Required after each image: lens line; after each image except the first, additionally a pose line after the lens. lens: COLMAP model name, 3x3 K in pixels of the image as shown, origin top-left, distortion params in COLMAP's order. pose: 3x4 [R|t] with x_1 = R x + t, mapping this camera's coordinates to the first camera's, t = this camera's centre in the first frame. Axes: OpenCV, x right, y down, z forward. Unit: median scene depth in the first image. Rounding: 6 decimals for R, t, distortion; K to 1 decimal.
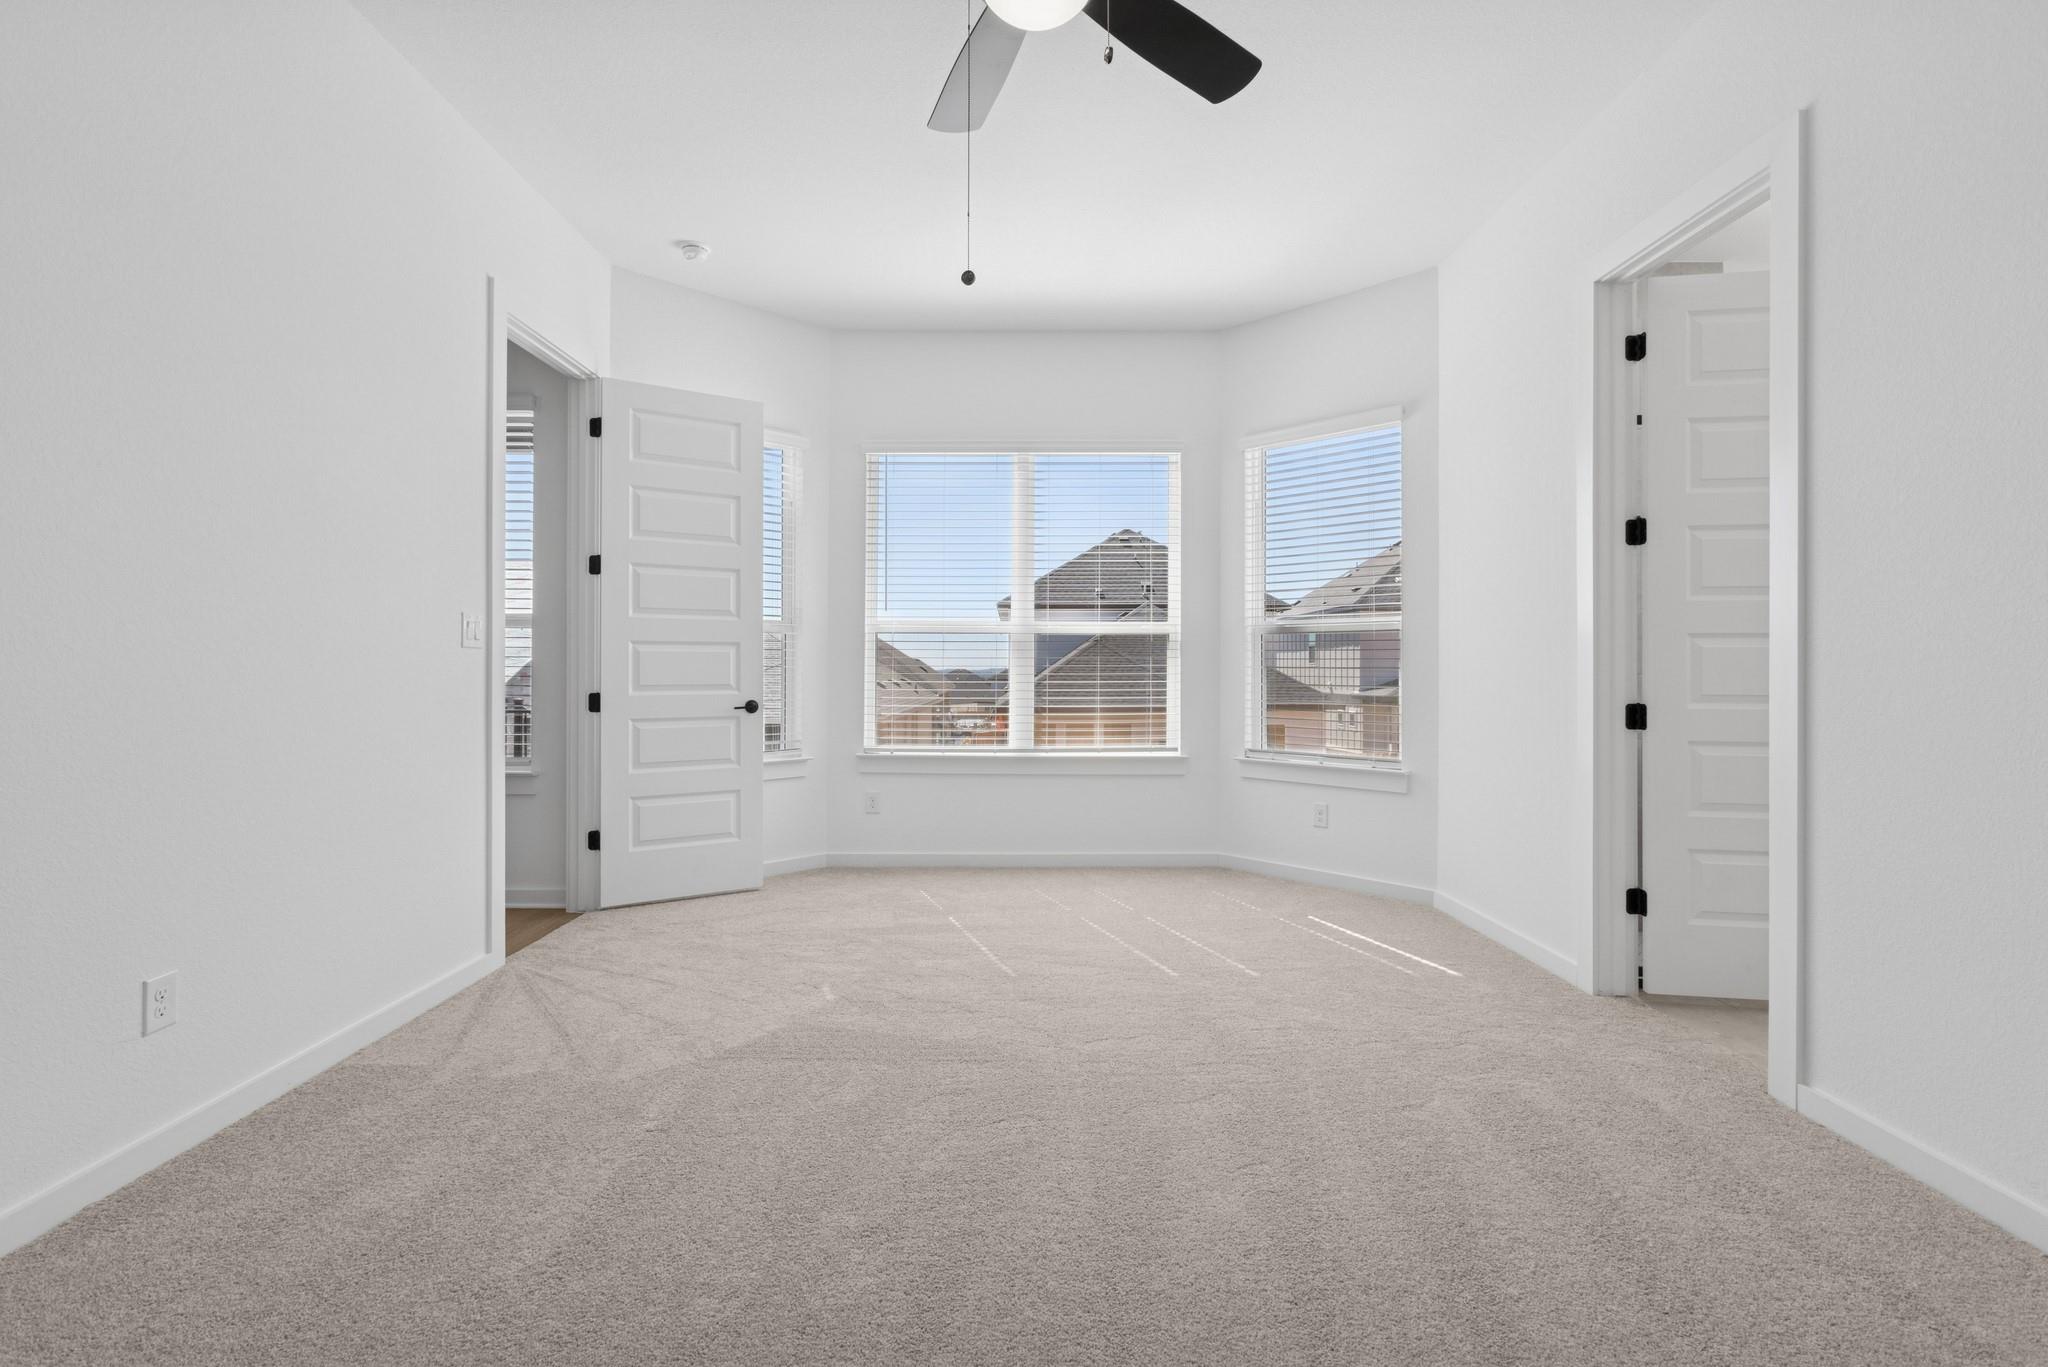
lens RADIAL K [[915.2, 0, 1015.2], [0, 915.2, 669.0], [0, 0, 1]] dist [-0.031511, 0.027199]
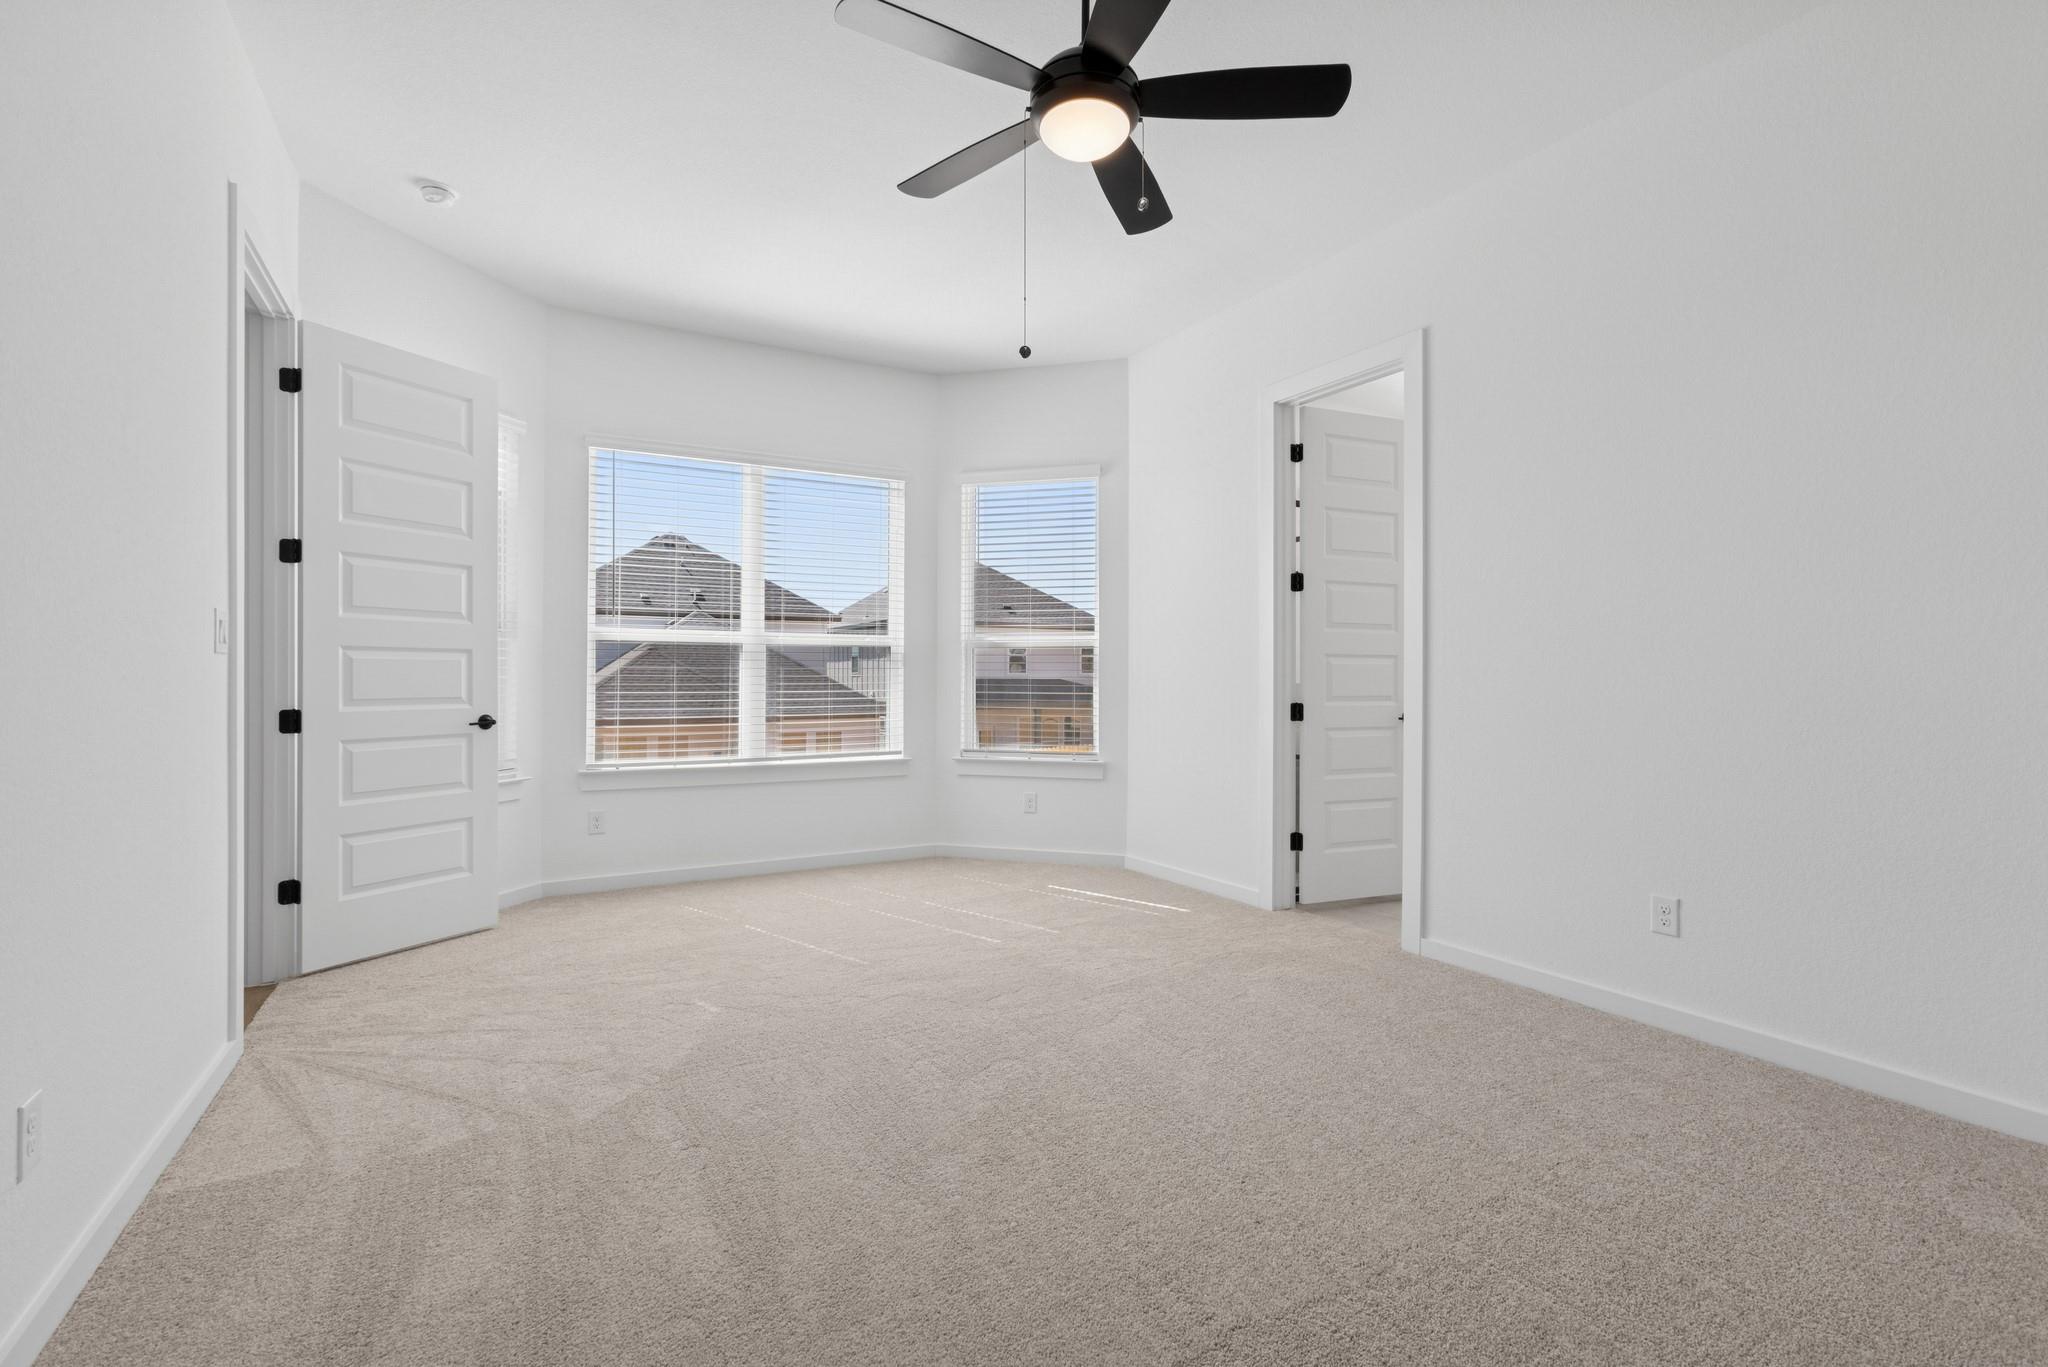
lens RADIAL K [[909.0, 0, 1010.3], [0, 909.0, 684.5], [0, 0, 1]] dist [-0.020805, 0.016981]
pose [[0.870295, -0.004383, 0.492512, -0.279571], [0.001315, 0.999978, 0.006574, -0.000406], [-0.492529, -0.005074, 0.870281, -0.012385]]
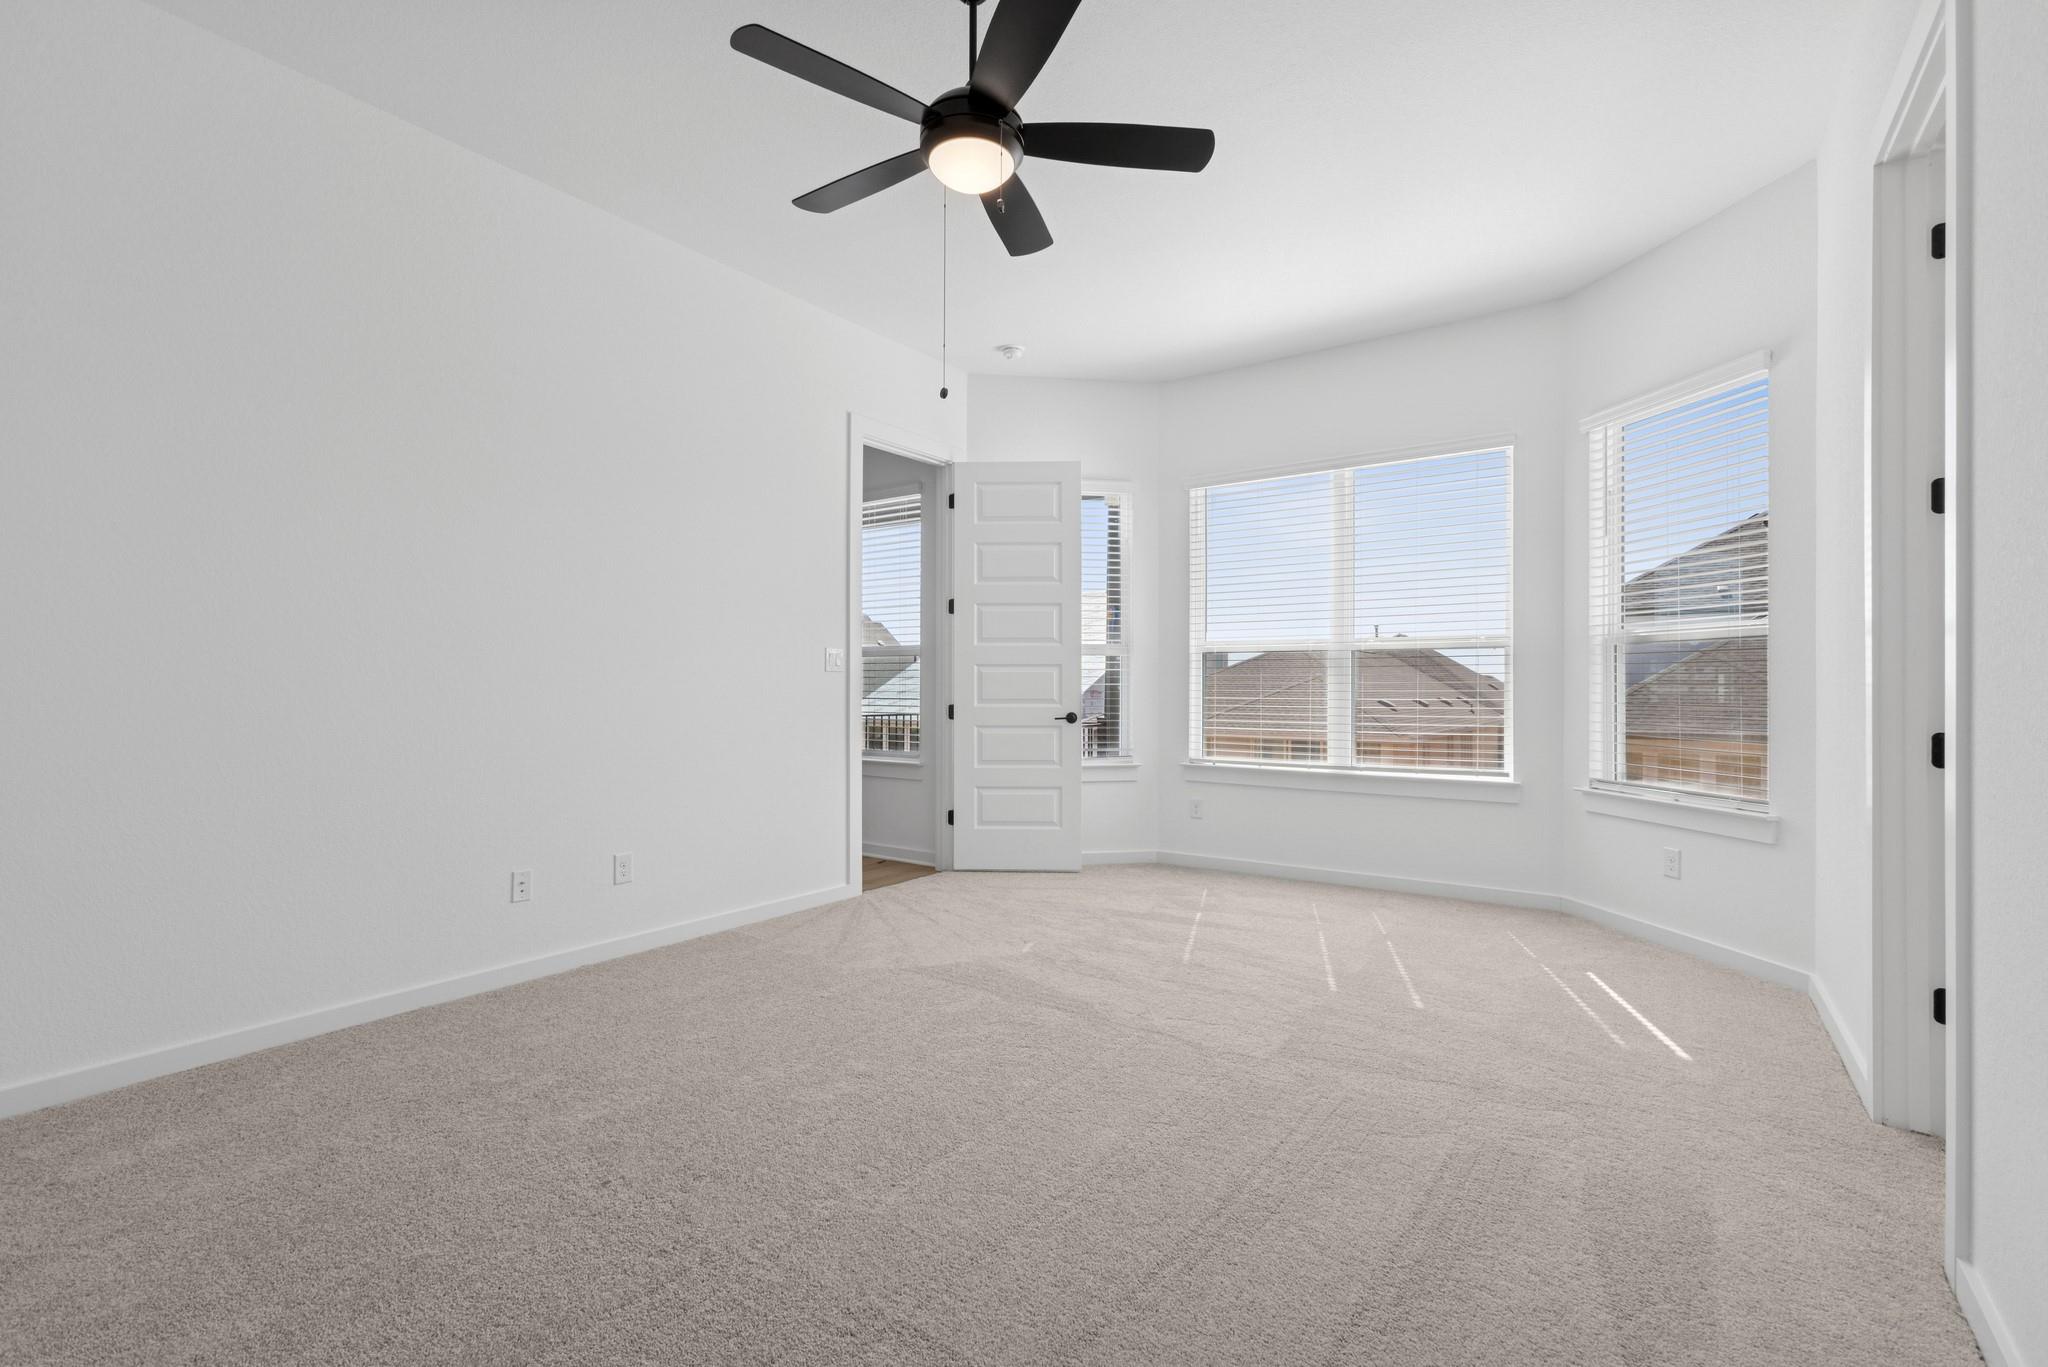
lens RADIAL K [[909.0, 0, 1010.3], [0, 909.0, 684.5], [0, 0, 1]] dist [-0.020805, 0.016981]
pose [[0.815047, -0.002119, -0.579390, 0.335668], [0.000827, 0.999997, -0.002494, 0.000649], [0.579394, 0.001553, 0.815046, -0.013914]]
